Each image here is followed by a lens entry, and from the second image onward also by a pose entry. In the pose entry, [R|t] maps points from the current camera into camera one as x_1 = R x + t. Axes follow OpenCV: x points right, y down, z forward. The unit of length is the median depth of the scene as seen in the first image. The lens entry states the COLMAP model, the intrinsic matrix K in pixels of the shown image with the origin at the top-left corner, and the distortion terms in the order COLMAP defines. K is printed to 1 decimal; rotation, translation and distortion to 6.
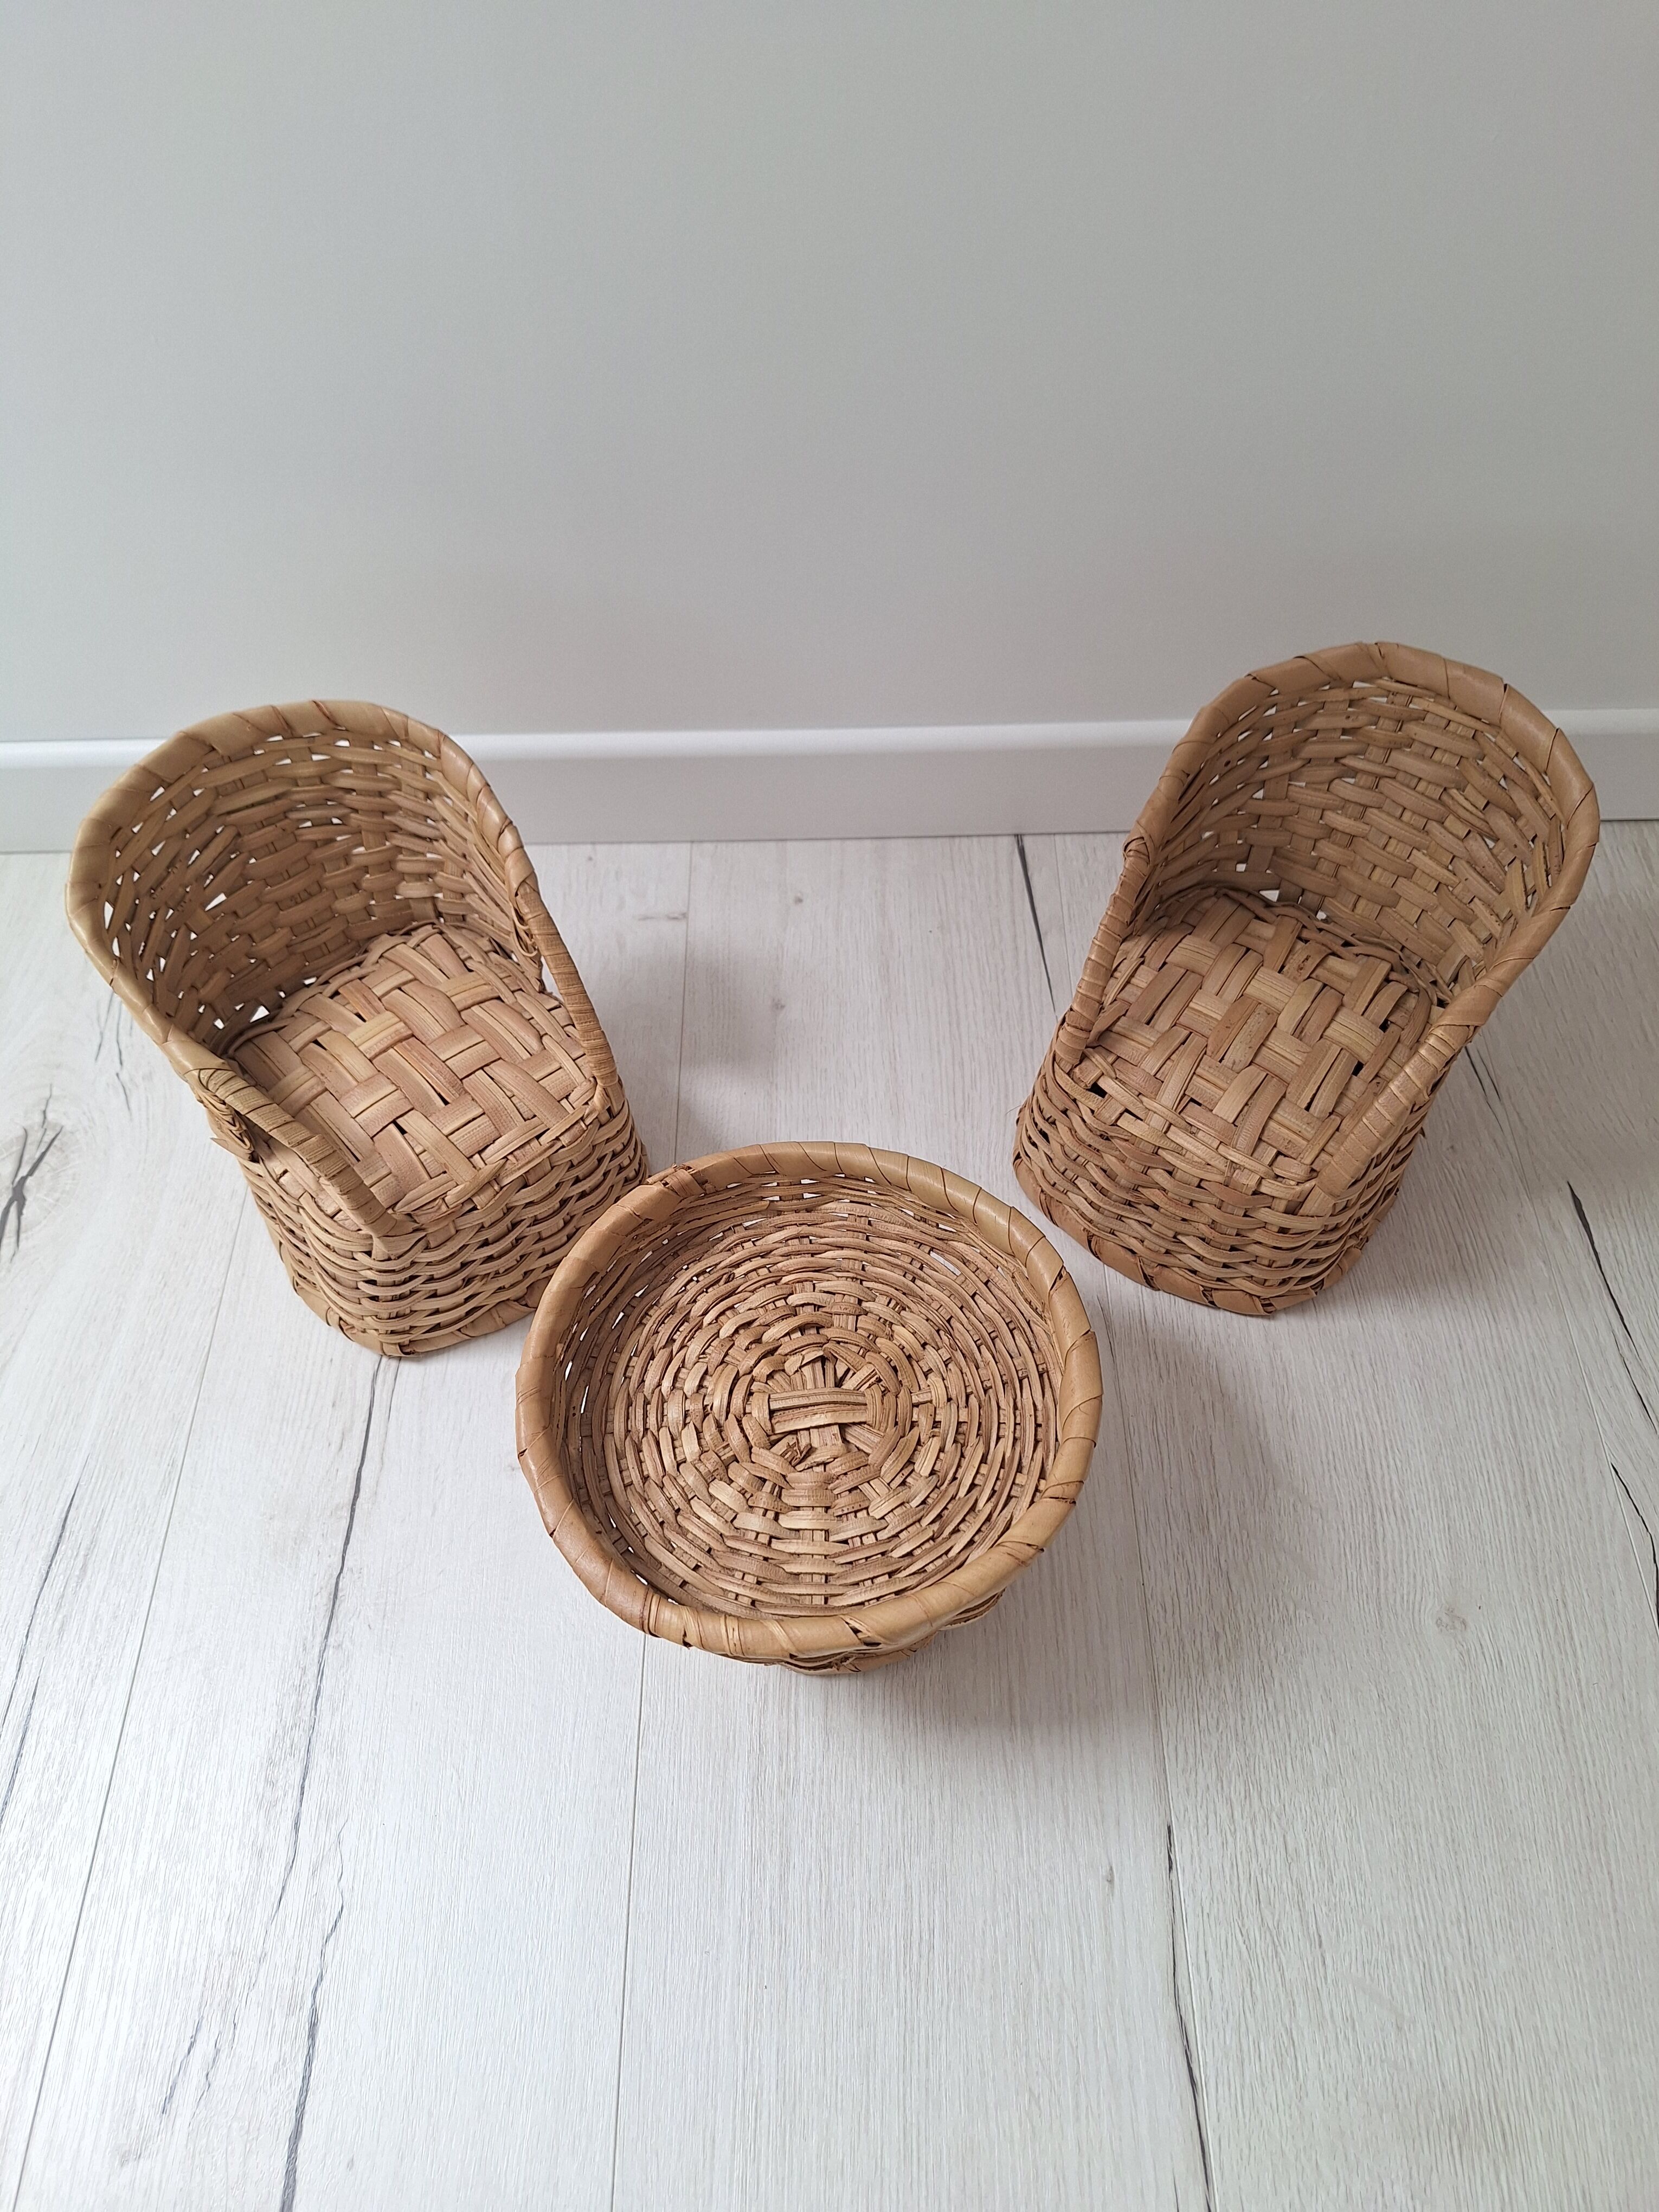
lens RADIAL K [[1544.9, 0, 828.3], [0, 1544.9, 1108.7], [0, 0, 1]] dist [0.019853, -0.038046]
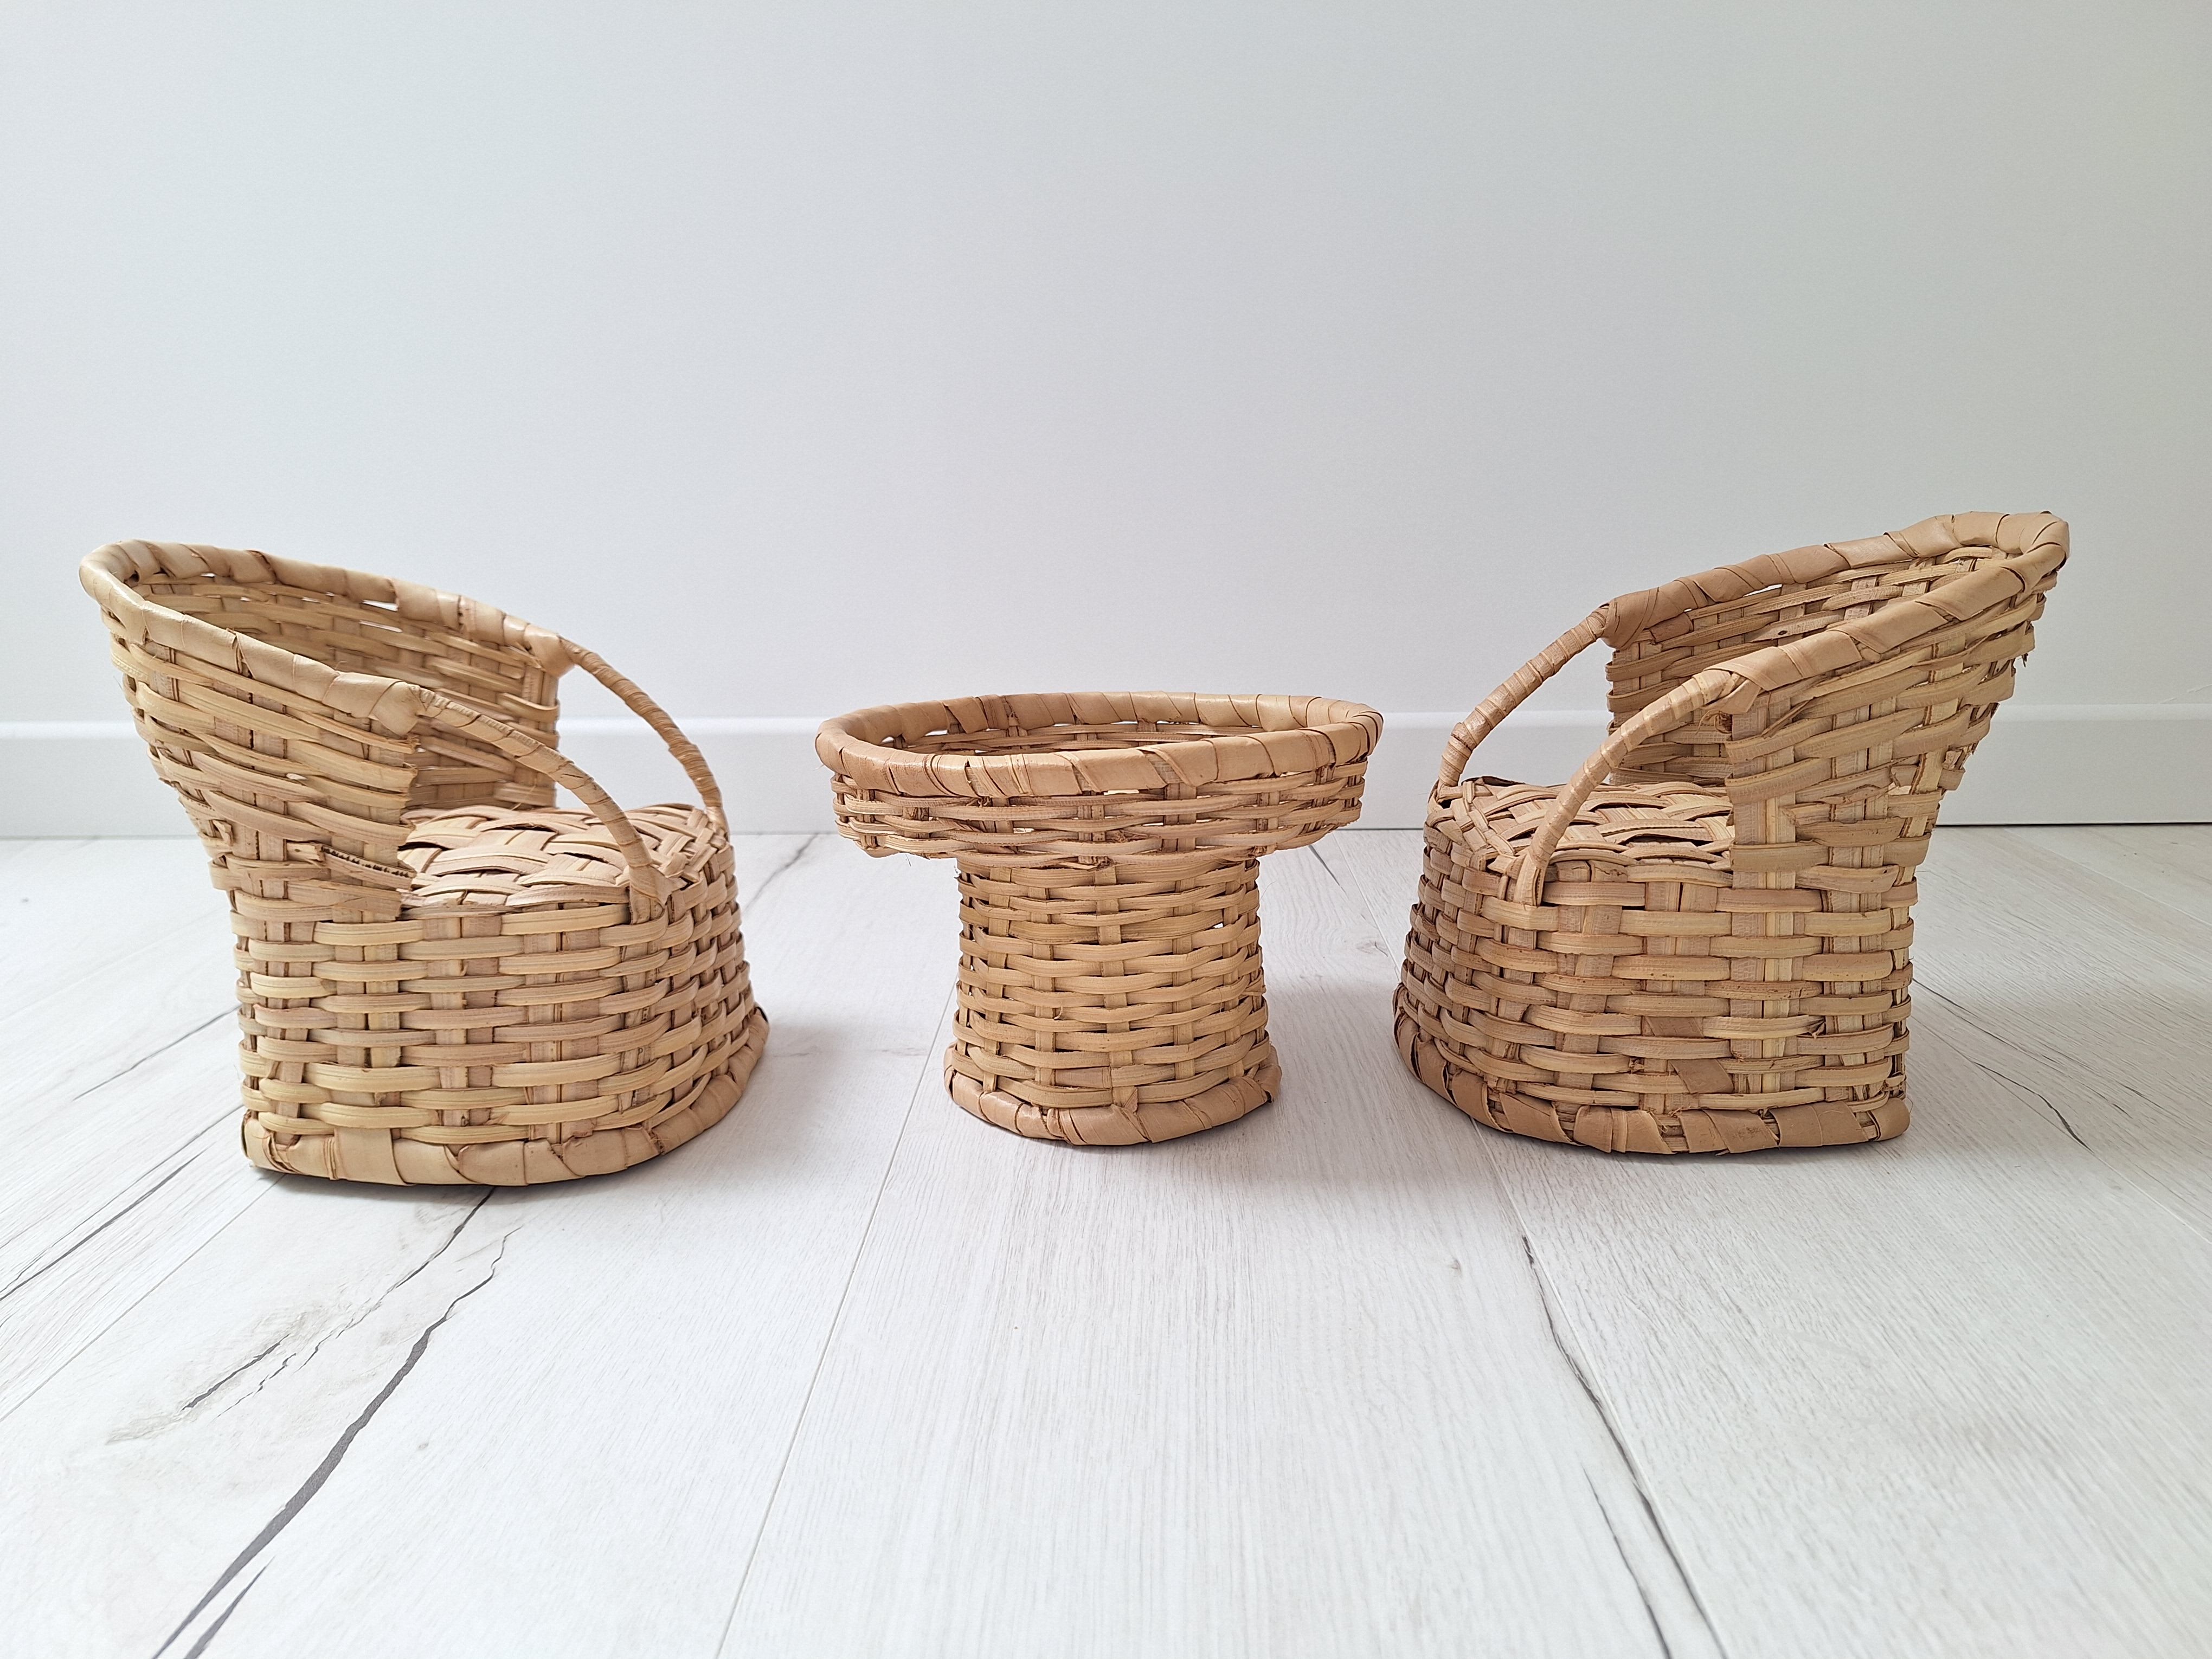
lens RADIAL K [[1544.9, 0, 1090.5], [0, 1544.9, 803.3], [0, 0, 1]] dist [0.019853, -0.038046]
pose [[0.999150, 0.018963, -0.036600, 0.018852], [-0.038727, 0.735992, -0.675881, 0.854614], [0.014120, 0.676724, 0.736101, 0.249663]]
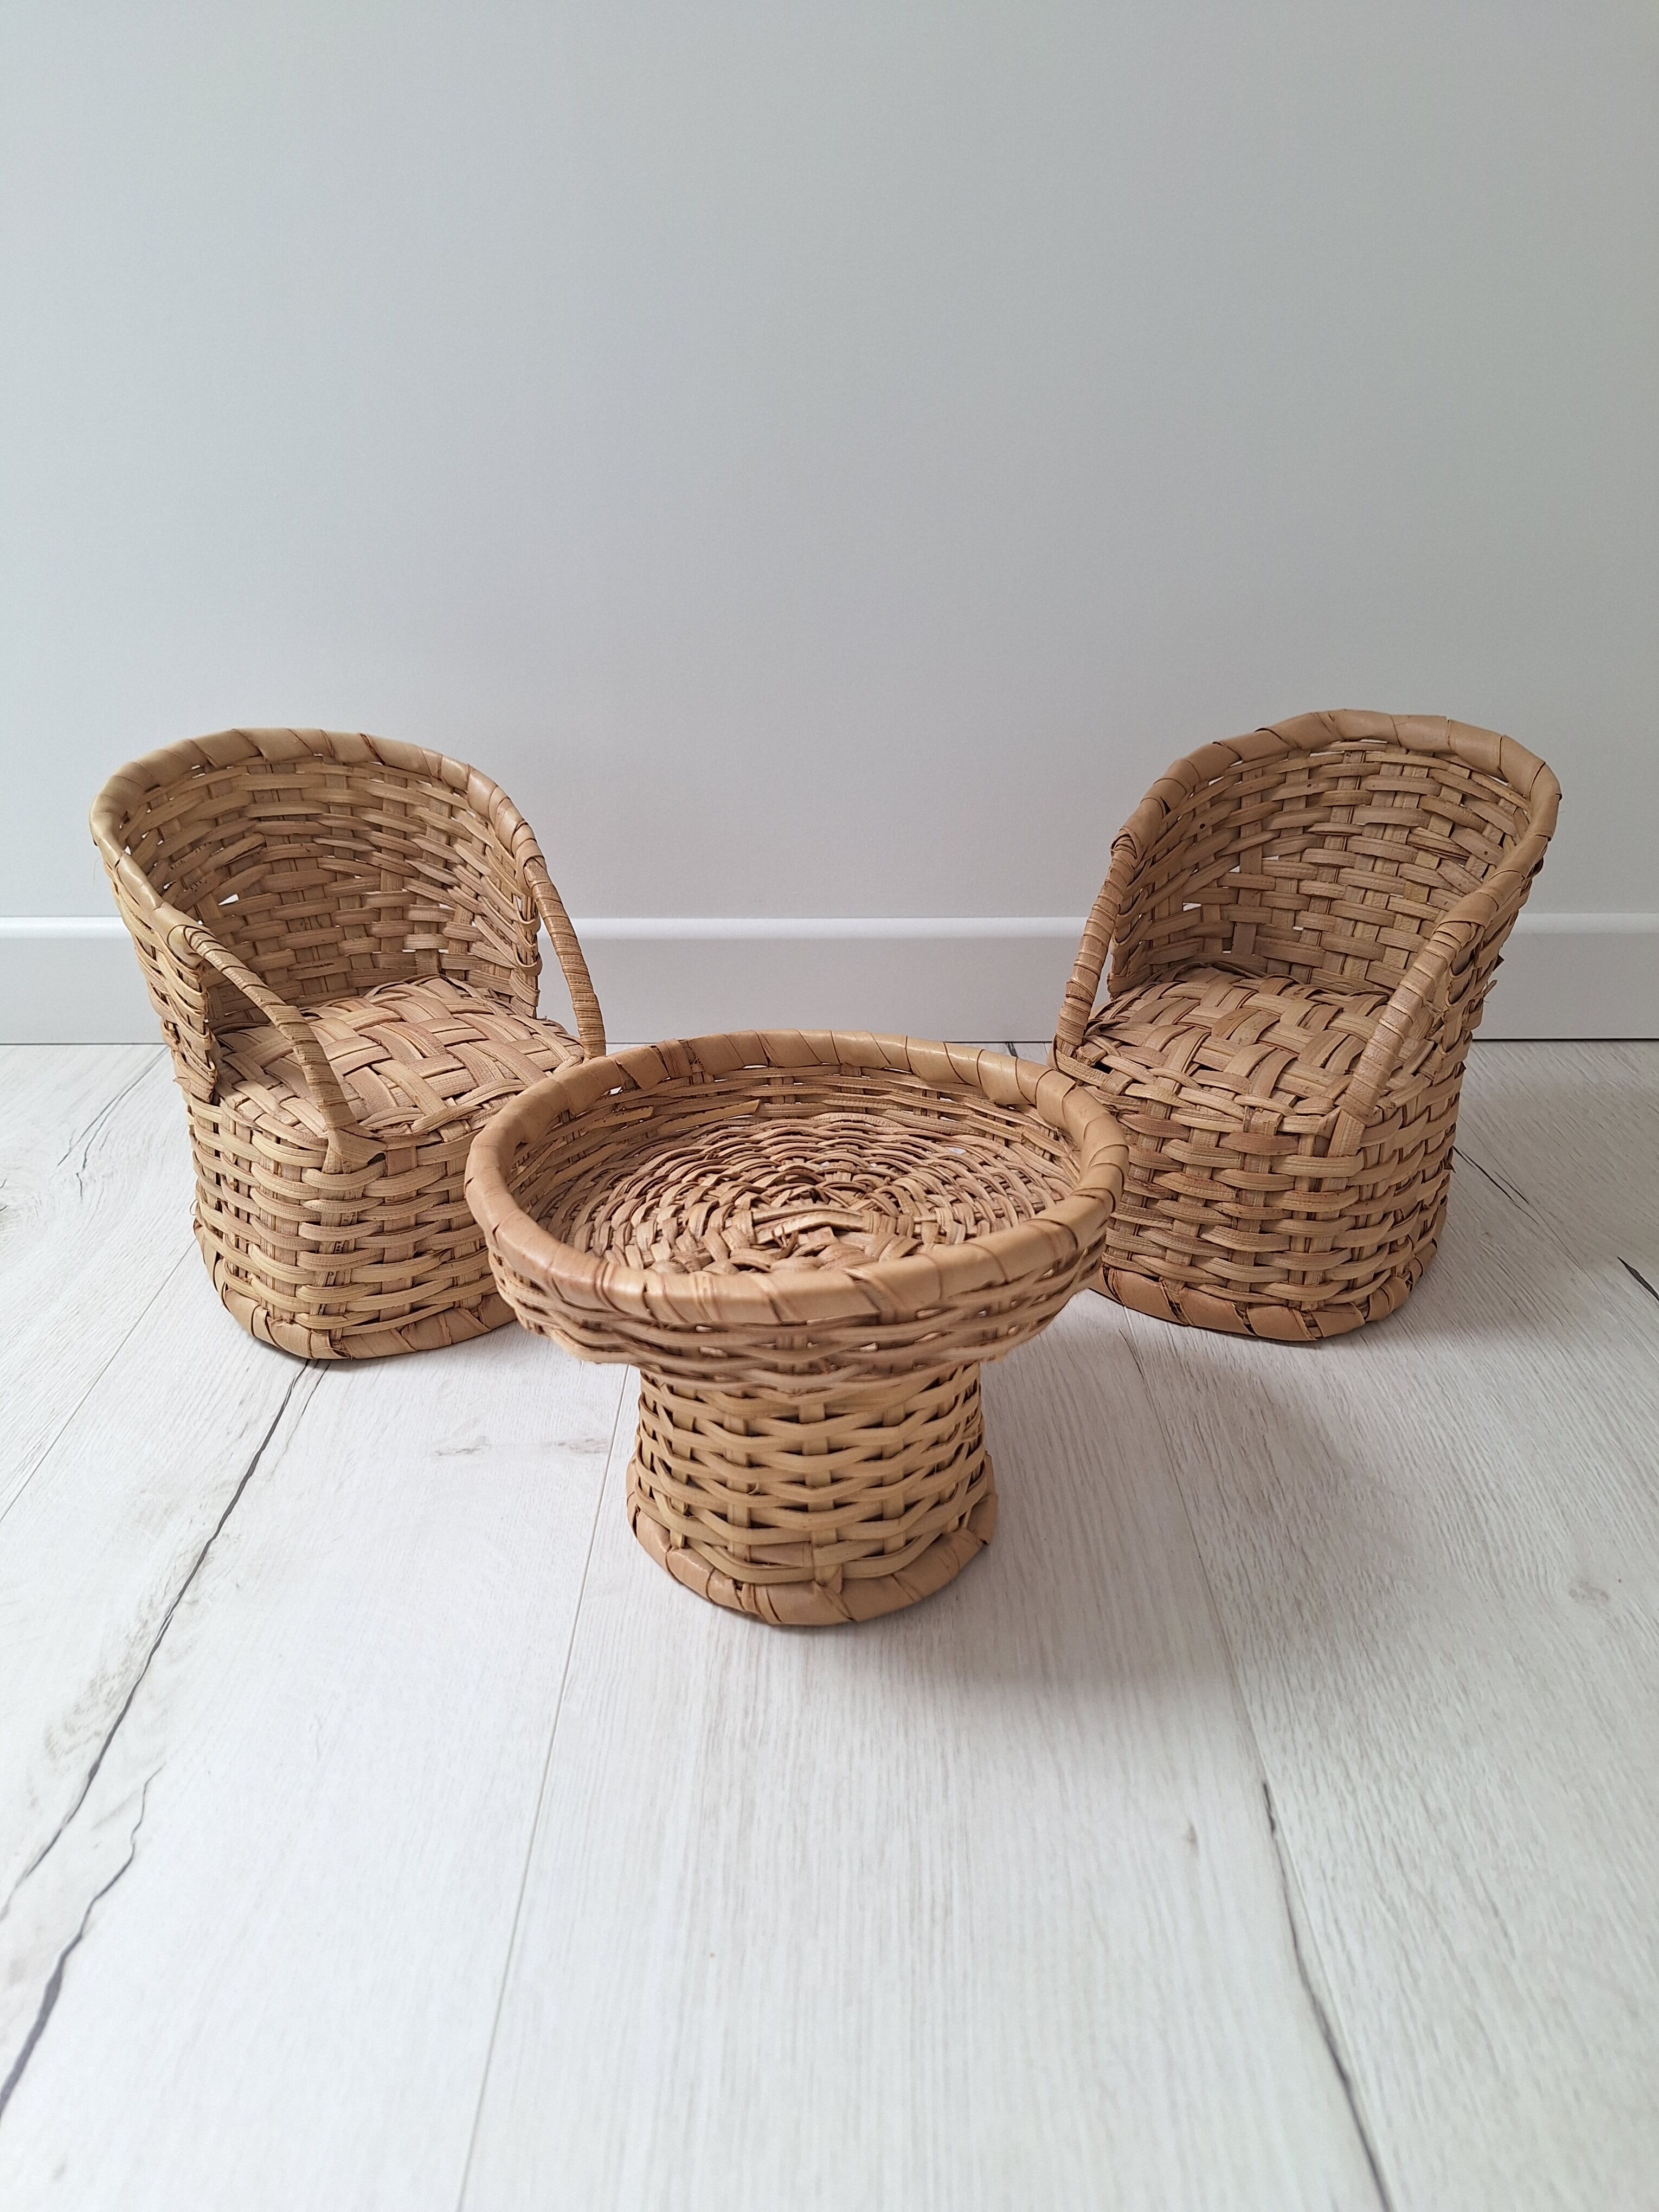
lens RADIAL K [[1544.9, 0, 824.9], [0, 1544.9, 1113.5], [0, 0, 1]] dist [0.019853, -0.038046]
pose [[0.999757, 0.022054, -0.000382, 0.002053], [-0.019408, 0.871325, -0.490323, 0.553420], [-0.010480, 0.490211, 0.871541, 0.197032]]
